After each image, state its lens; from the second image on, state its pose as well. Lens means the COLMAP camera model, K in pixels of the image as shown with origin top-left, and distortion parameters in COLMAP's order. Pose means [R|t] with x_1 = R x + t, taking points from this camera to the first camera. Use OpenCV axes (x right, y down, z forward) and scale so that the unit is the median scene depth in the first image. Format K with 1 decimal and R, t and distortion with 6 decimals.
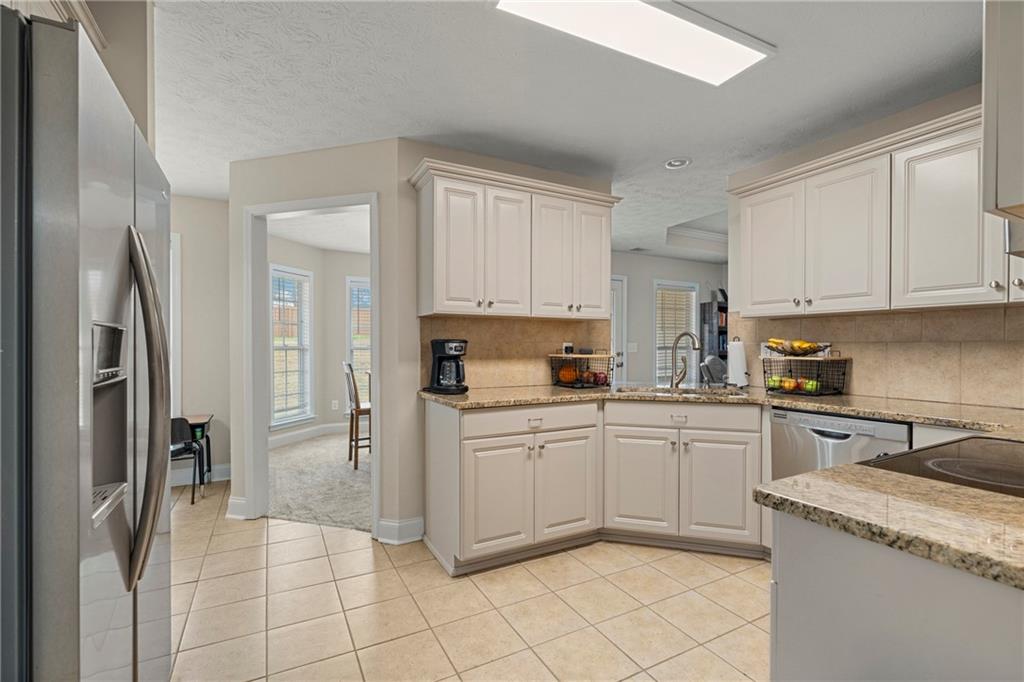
lens RADIAL K [[458.3, 0, 515.7], [0, 458.3, 346.6], [0, 0, 1]] dist [-0.004248, 0.000666]
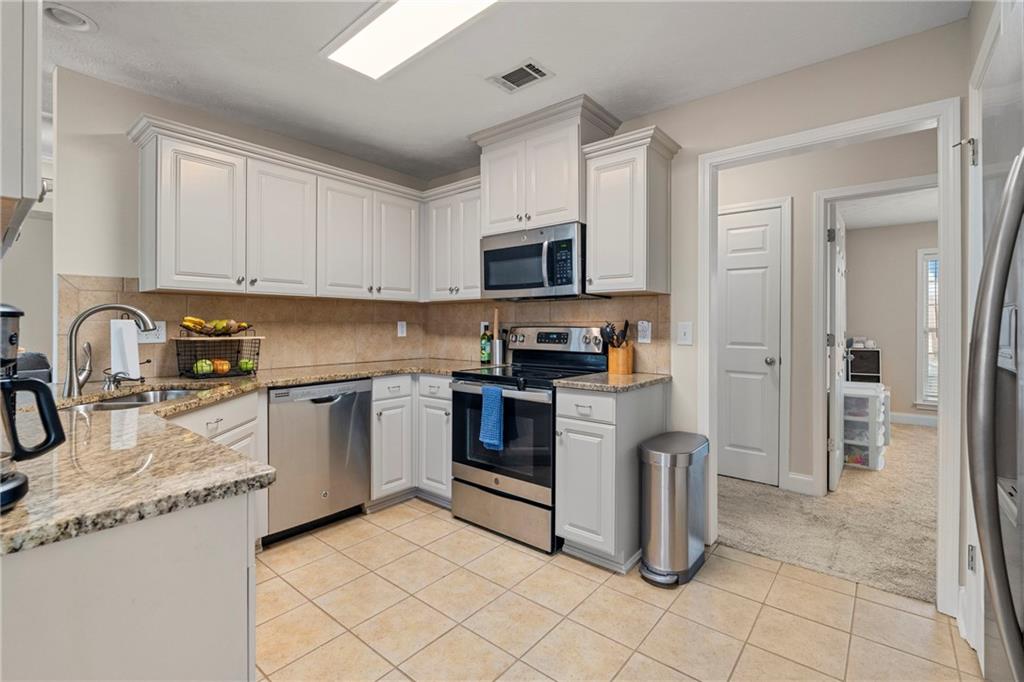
lens RADIAL K [[458.3, 0, 515.9], [0, 458.3, 326.3], [0, 0, 1]] dist [-0.004248, 0.000666]
pose [[-0.375880, -0.004635, 0.926657, -0.481734], [0.001862, 0.999982, 0.005756, -0.003873], [-0.926666, 0.003889, -0.375865, 0.797447]]
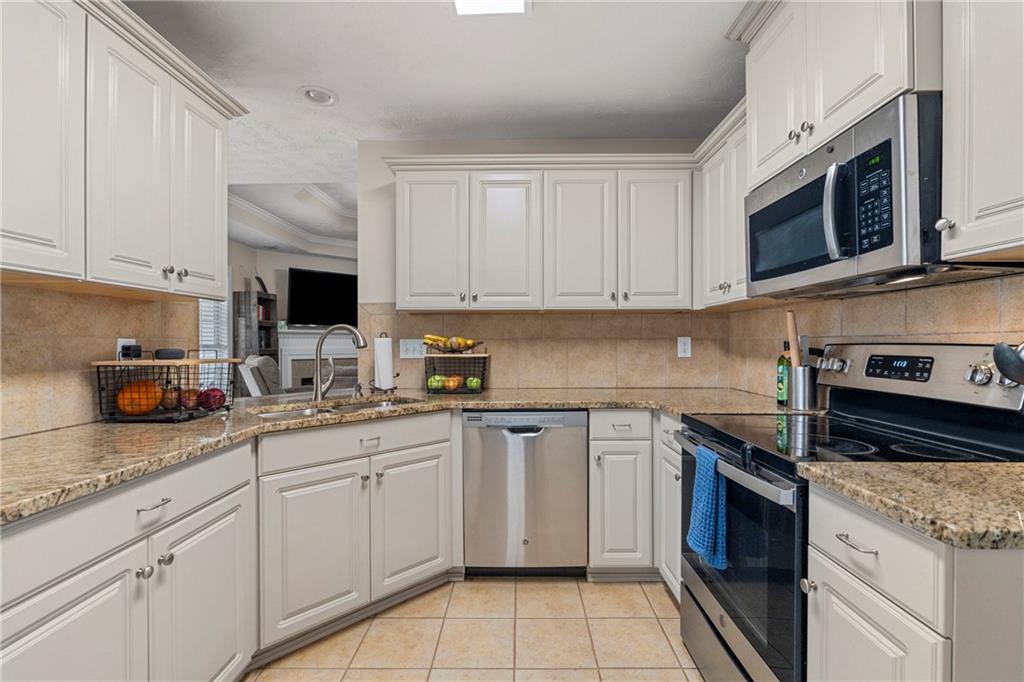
lens RADIAL K [[458.3, 0, 512.0], [0, 458.3, 344.7], [0, 0, 1]] dist [-0.004248, 0.000666]
pose [[0.488208, -0.007047, 0.872699, -0.164263], [0.006725, 0.999968, 0.004313, -0.000517], [-0.872701, 0.003764, 0.488240, 0.429881]]
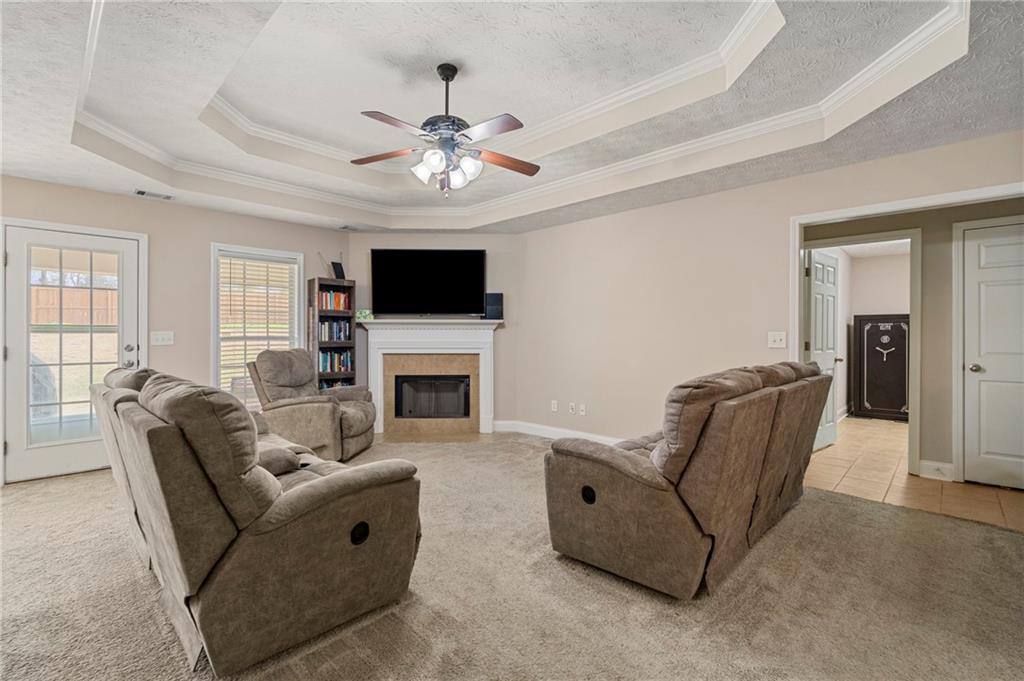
lens RADIAL K [[458.3, 0, 513.1], [0, 458.3, 334.8], [0, 0, 1]] dist [-0.004248, 0.000666]
pose [[0.954343, 0.001585, 0.298708, 1.268714], [-0.002290, 0.999995, 0.002009, -0.011860], [-0.298704, -0.002601, 0.954342, 0.411907]]
